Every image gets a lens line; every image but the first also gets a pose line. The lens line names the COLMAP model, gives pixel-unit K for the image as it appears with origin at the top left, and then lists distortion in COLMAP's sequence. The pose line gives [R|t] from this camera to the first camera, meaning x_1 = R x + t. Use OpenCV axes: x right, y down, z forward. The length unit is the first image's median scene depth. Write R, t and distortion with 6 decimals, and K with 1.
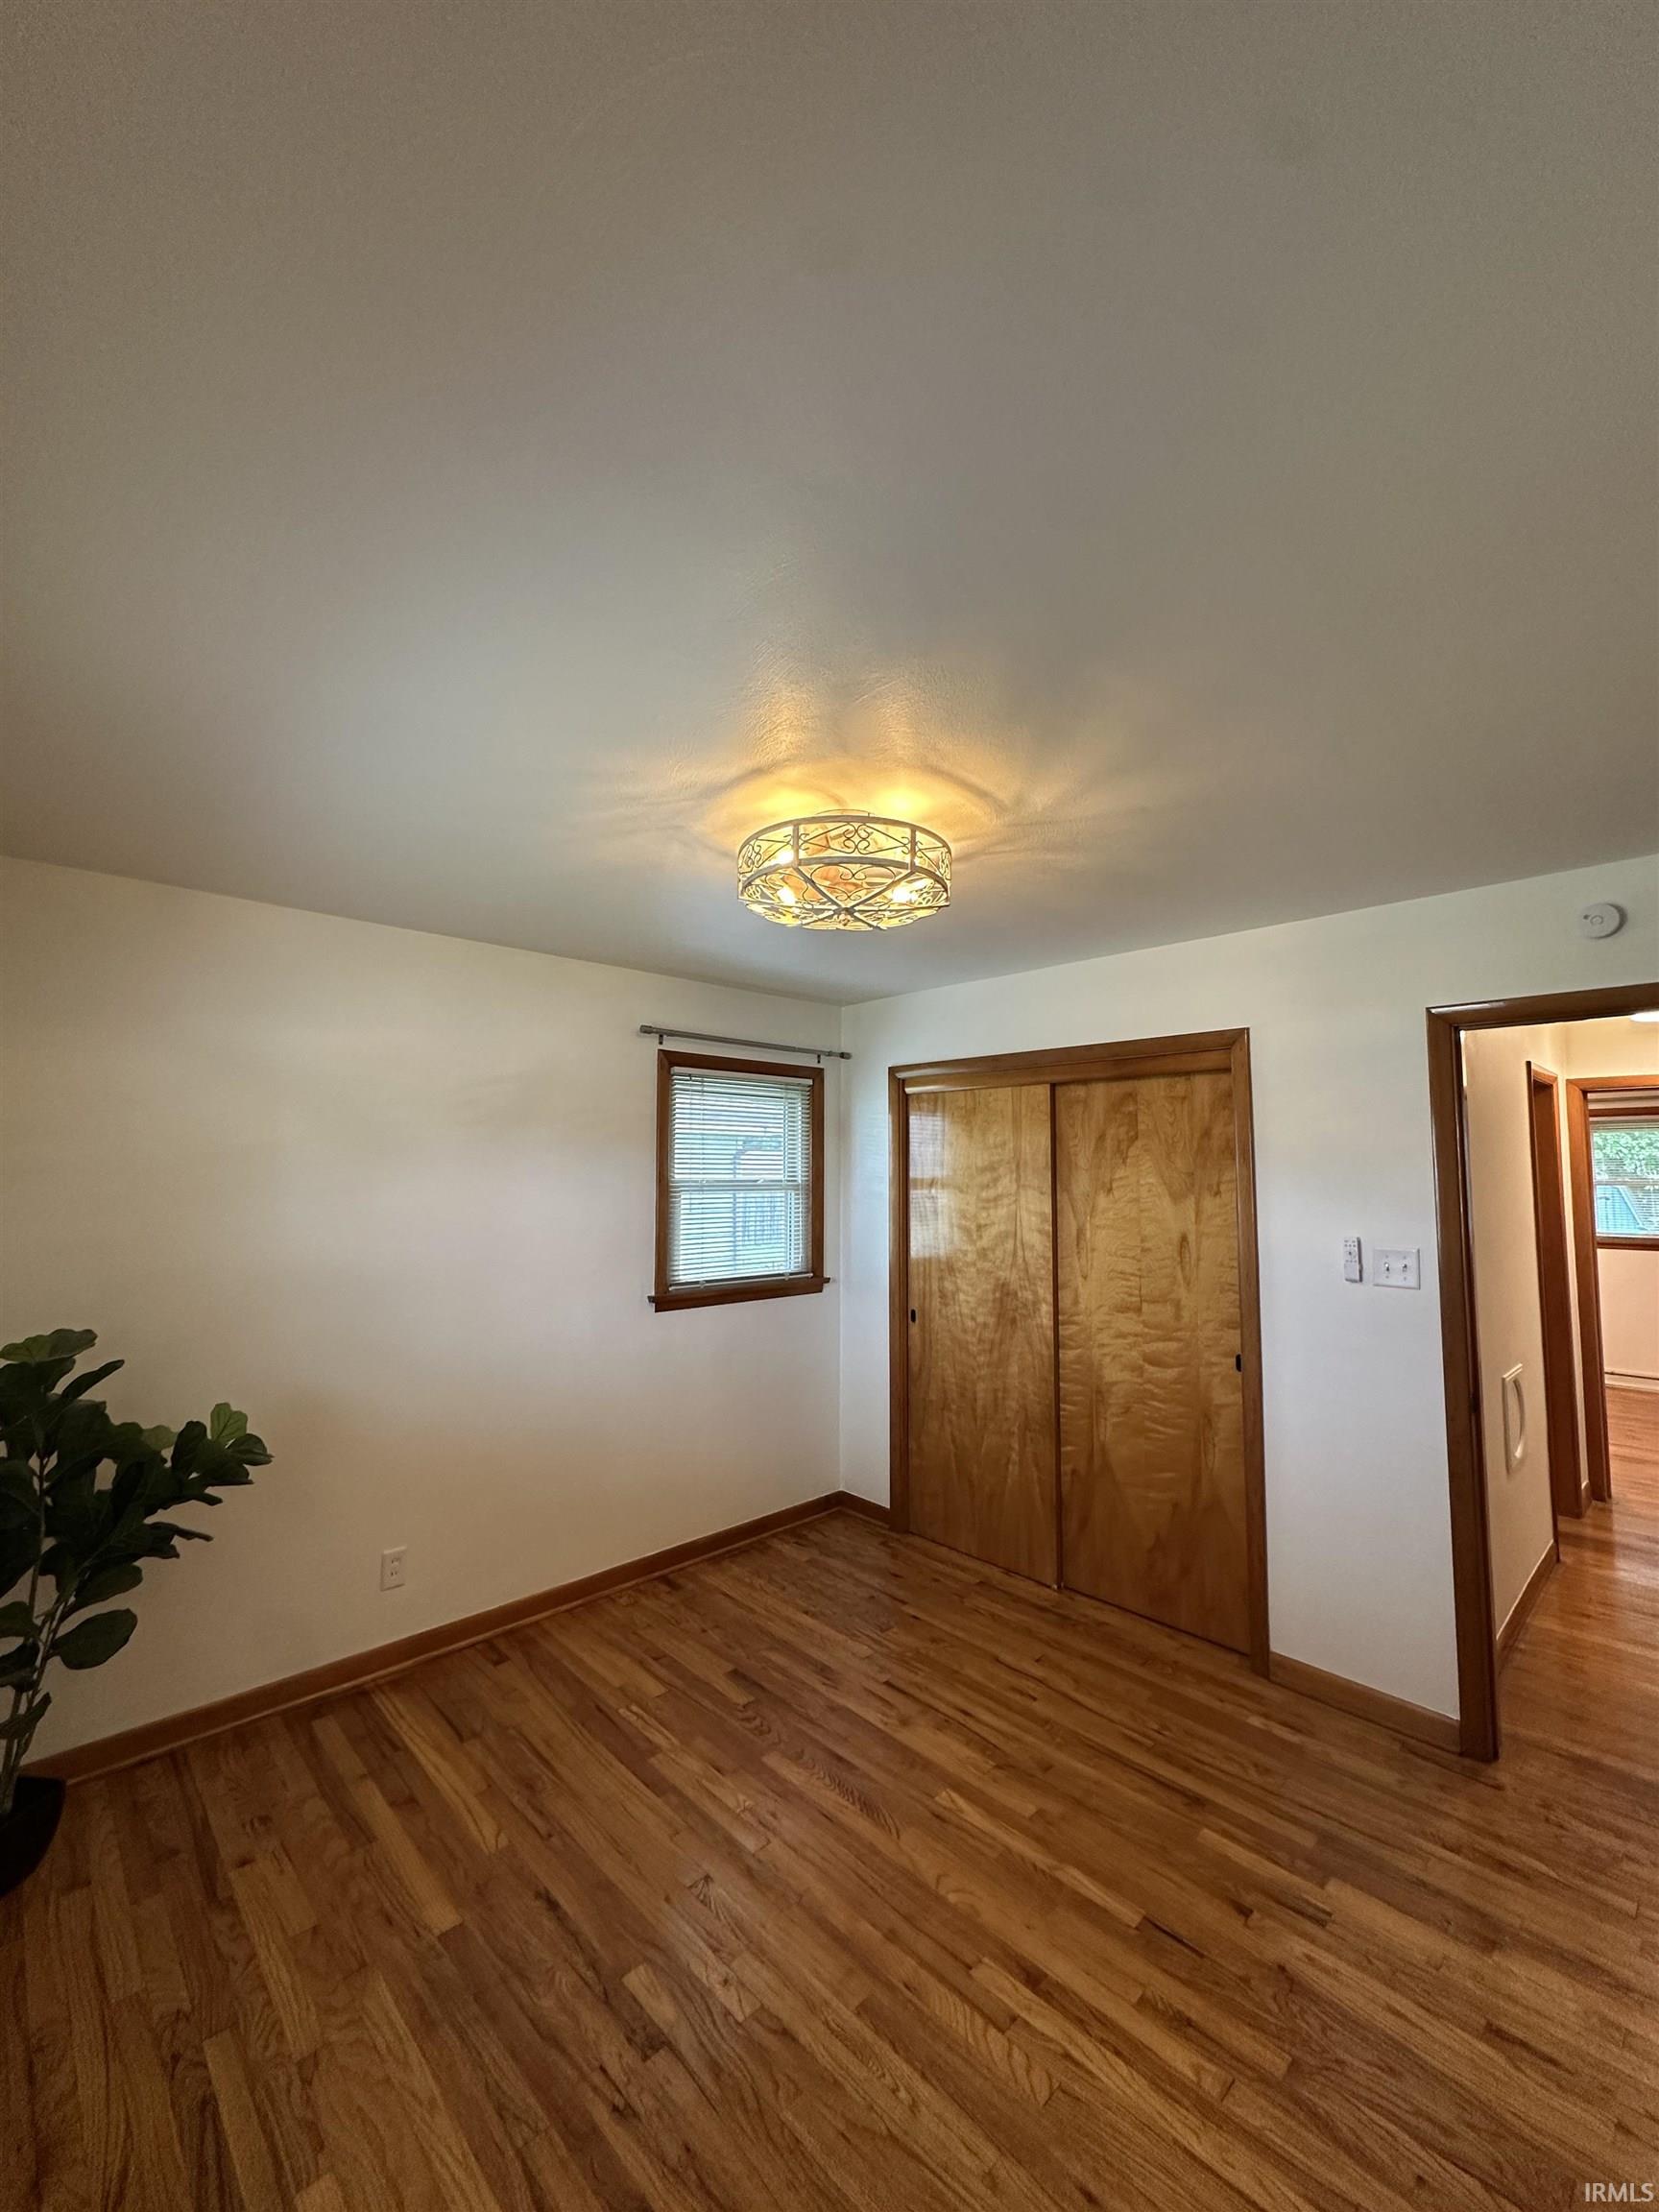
lens RADIAL K [[900.6, 0, 830.4], [0, 900.6, 1116.3], [0, 0, 1]] dist [0.000368, 0.000020]
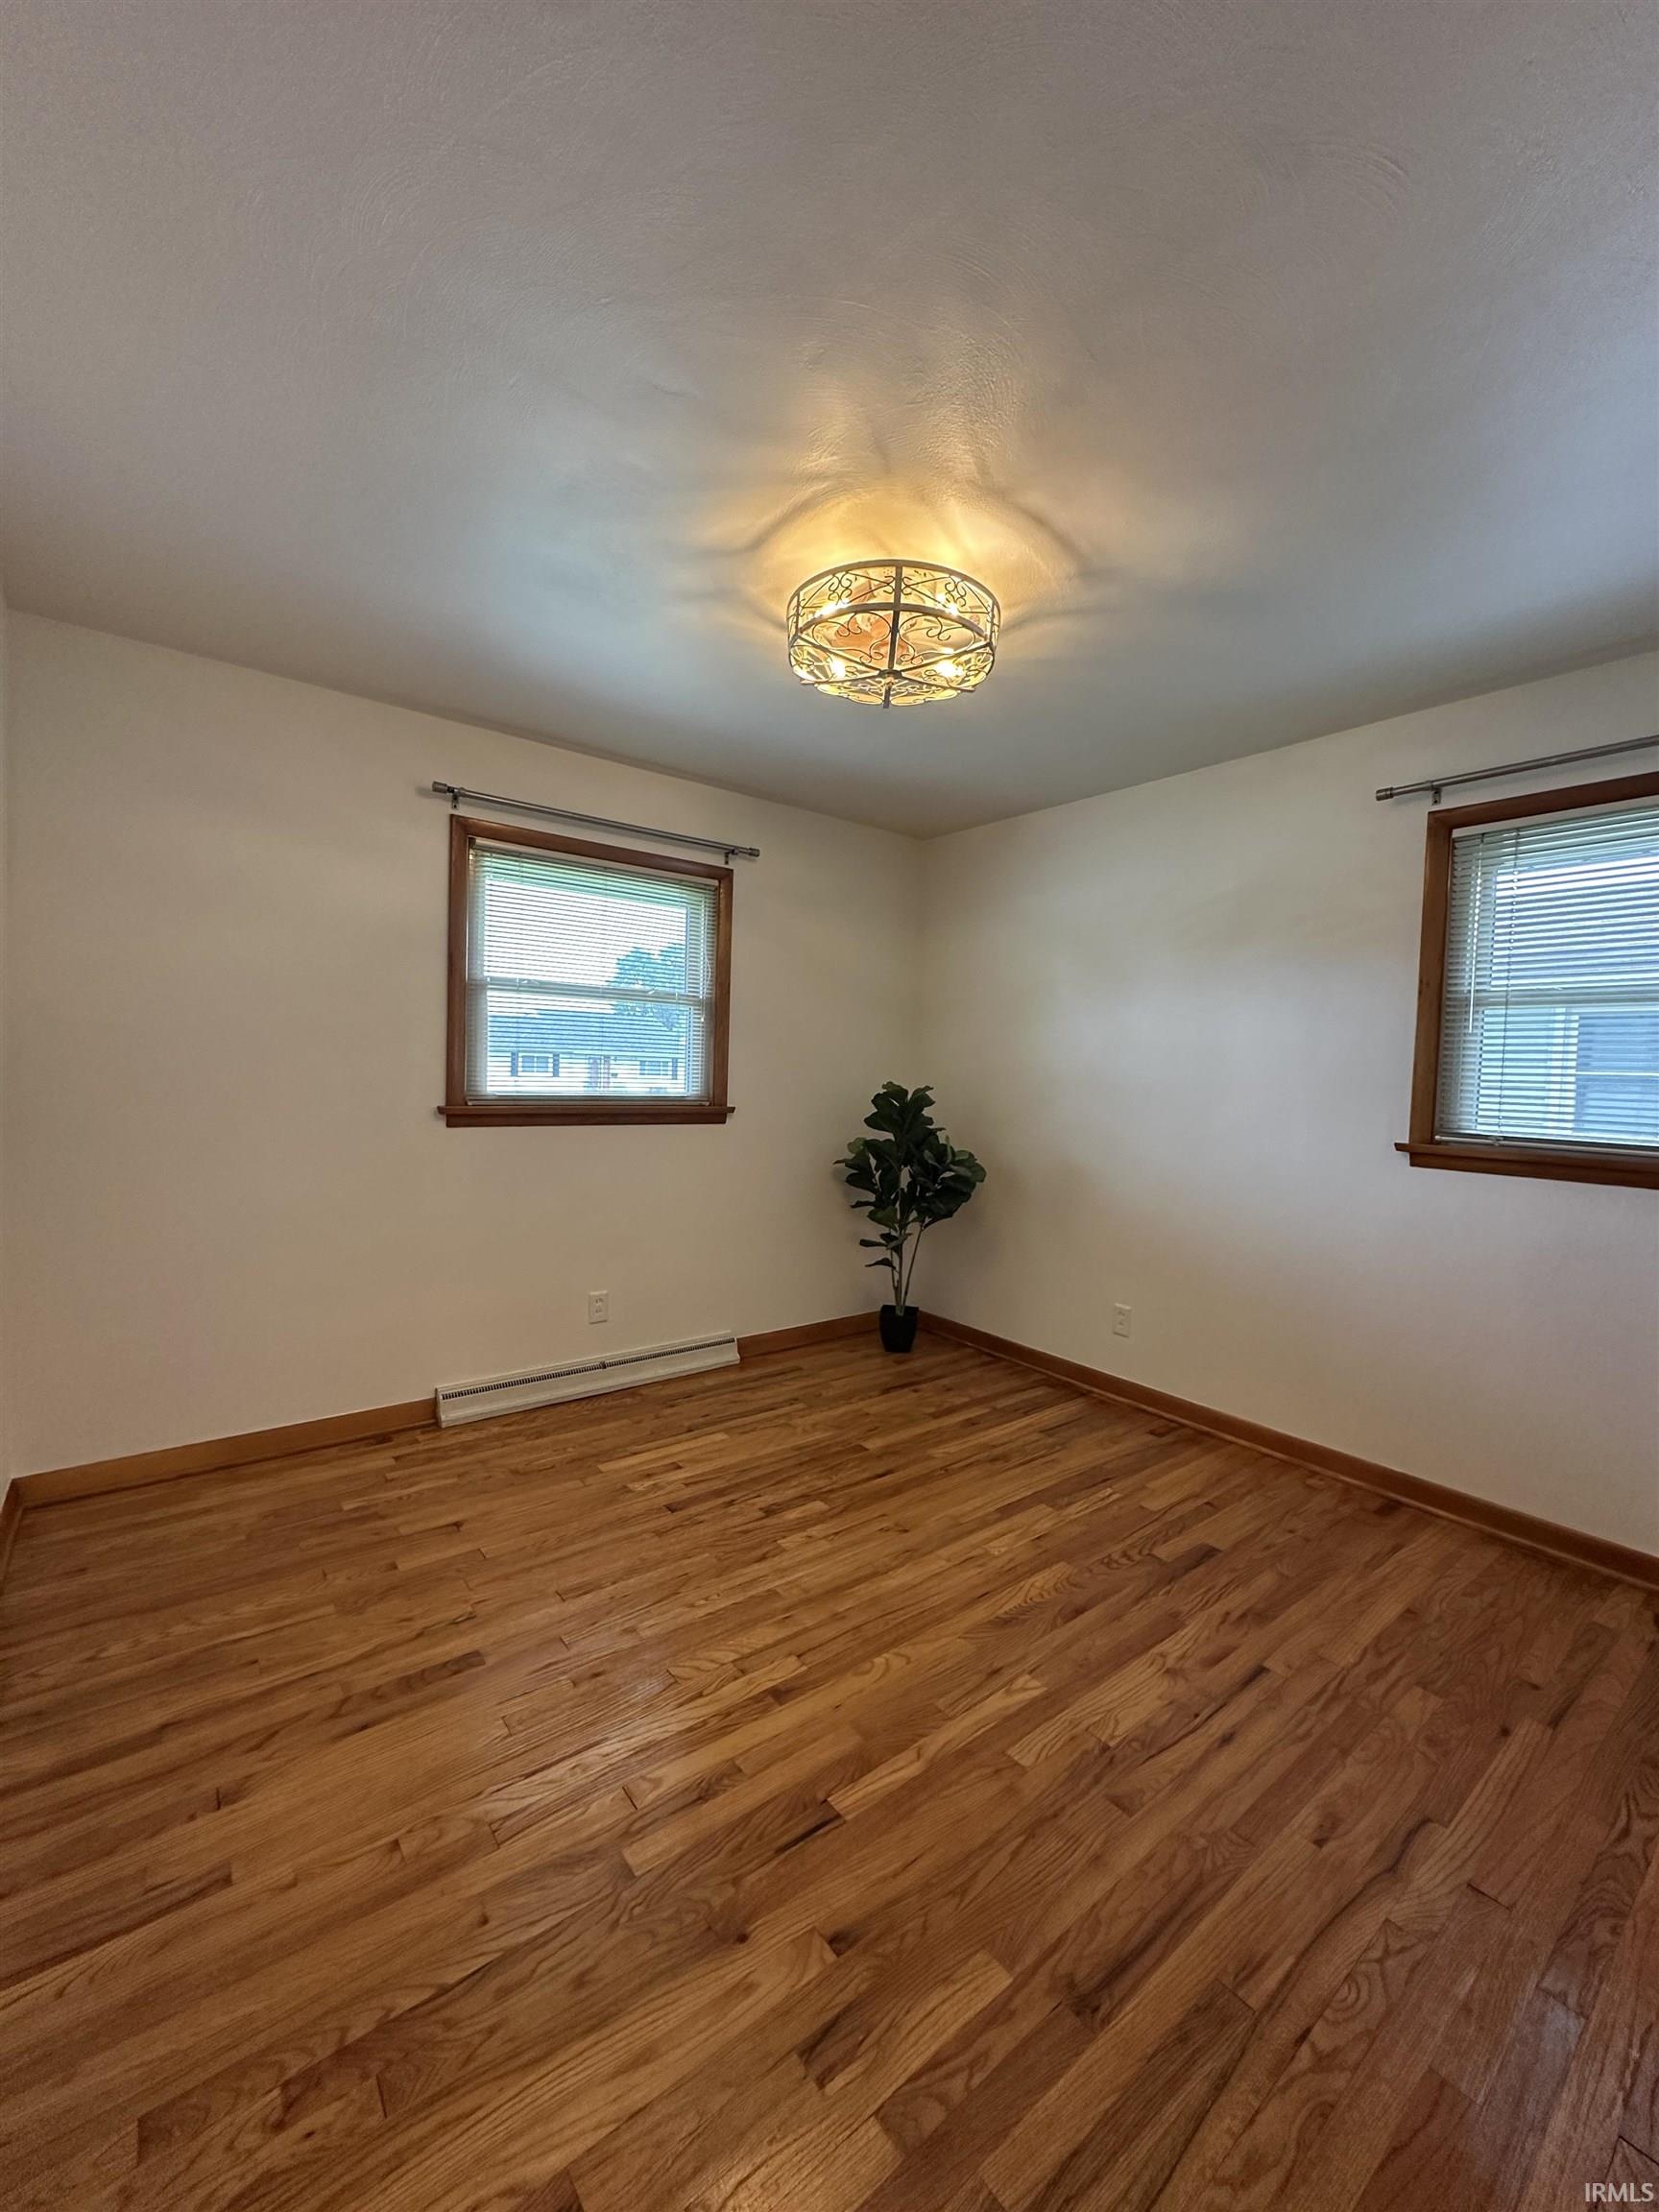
lens RADIAL K [[882.1, 0, 821.4], [0, 882.1, 1112.6], [0, 0, 1]] dist [-0.014751, 0.006747]
pose [[-0.109522, 0.041443, -0.993120, 0.981179], [0.034421, 0.998689, 0.037880, 0.210712], [0.993388, -0.030036, -0.110805, 0.973124]]
